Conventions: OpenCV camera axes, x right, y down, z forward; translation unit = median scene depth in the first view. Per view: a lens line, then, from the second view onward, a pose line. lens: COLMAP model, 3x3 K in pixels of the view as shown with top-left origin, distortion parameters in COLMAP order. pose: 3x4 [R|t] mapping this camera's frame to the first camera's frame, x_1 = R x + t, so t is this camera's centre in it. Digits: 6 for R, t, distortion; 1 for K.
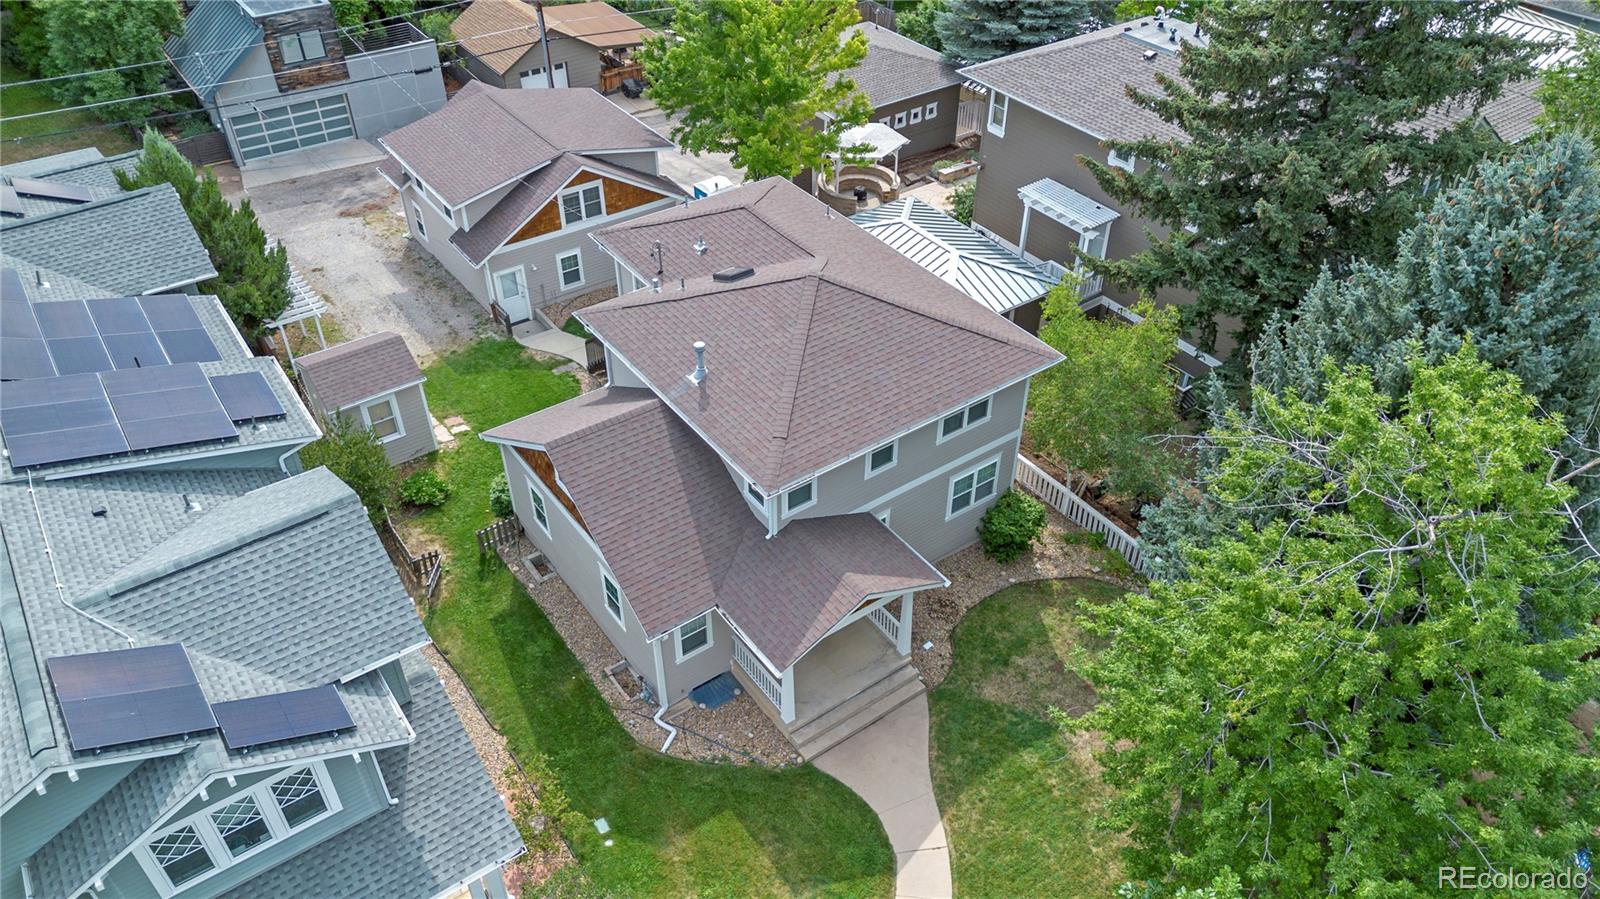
lens RADIAL K [[1140.8, 0, 801.9], [0, 1140.8, 452.4], [0, 0, 1]] dist [0.071140, -0.068854]
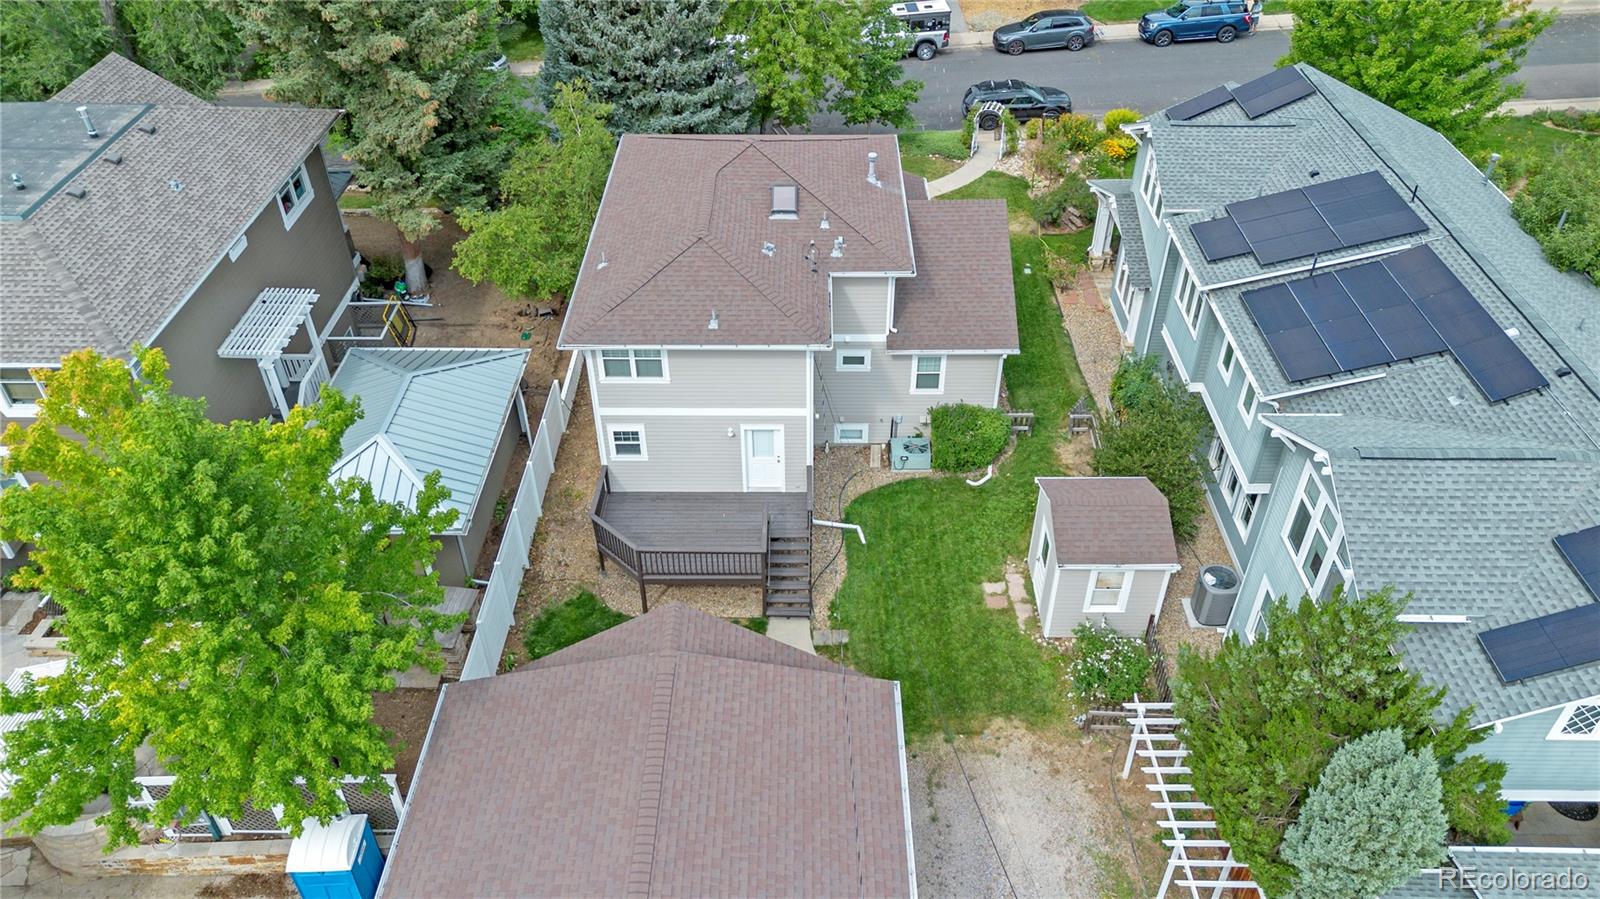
lens RADIAL K [[1140.8, 0, 802.2], [0, 1140.8, 442.0], [0, 0, 1]] dist [0.071140, -0.068854]
pose [[-0.812062, -0.364729, 0.455552, -0.693322], [0.364948, 0.291749, 0.884135, -1.110928], [-0.455377, 0.884226, -0.103812, 1.393601]]
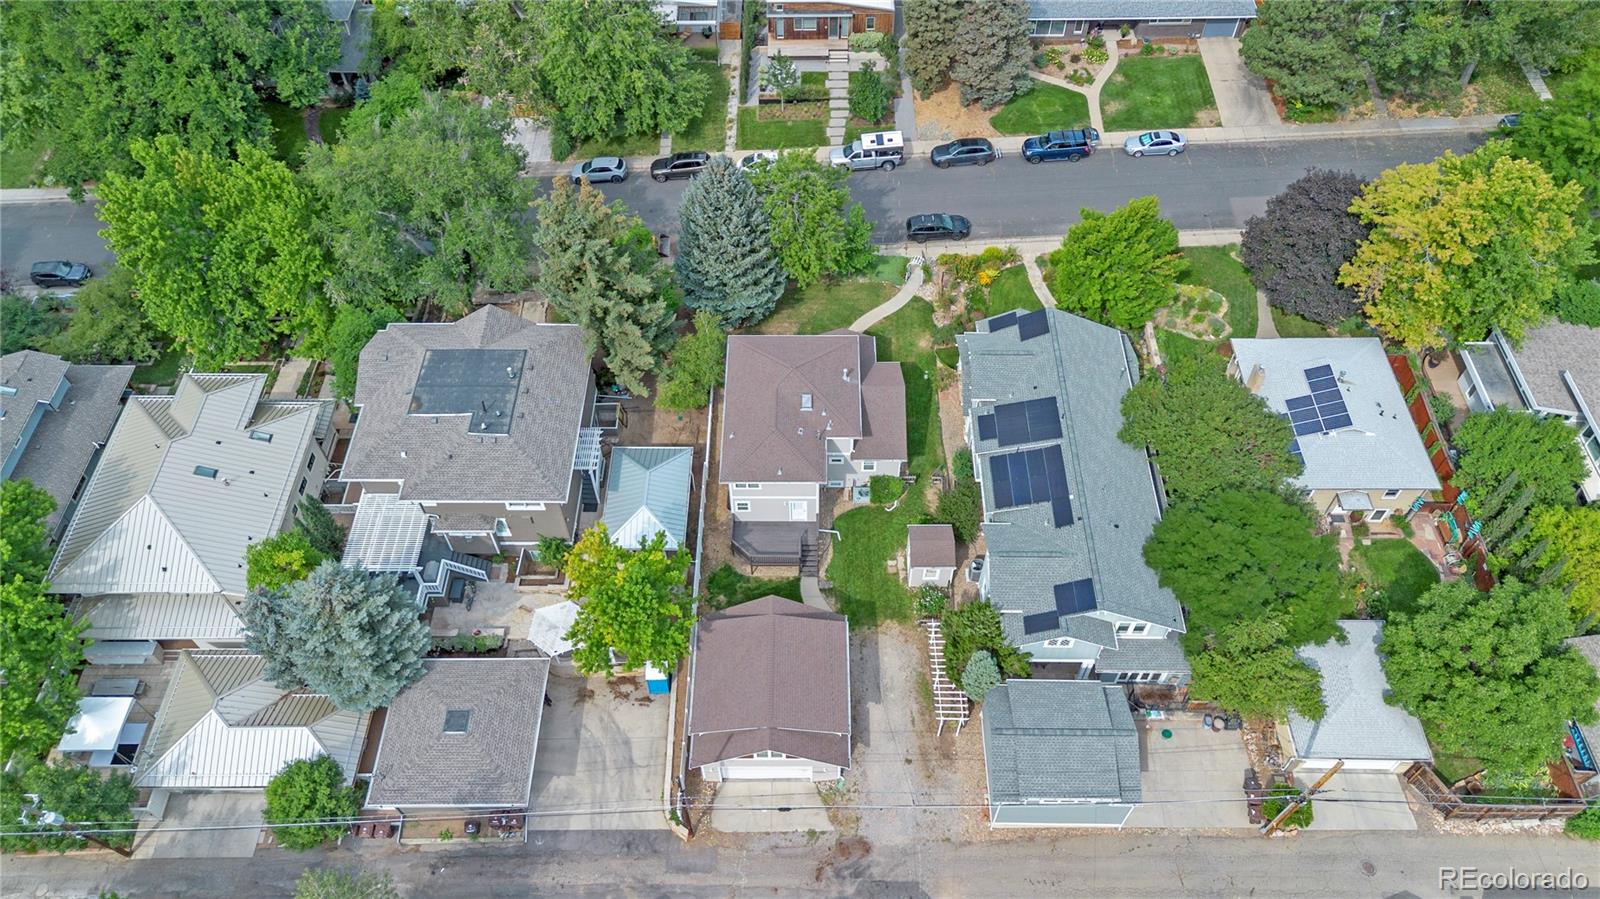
lens RADIAL K [[1140.8, 0, 801.5], [0, 1140.8, 447.7], [0, 0, 1]] dist [0.071140, -0.068854]
pose [[-0.811808, -0.467043, 0.350482, -1.044687], [0.367292, 0.058186, 0.928284, -2.656747], [-0.453942, 0.882318, 0.124305, 0.834065]]
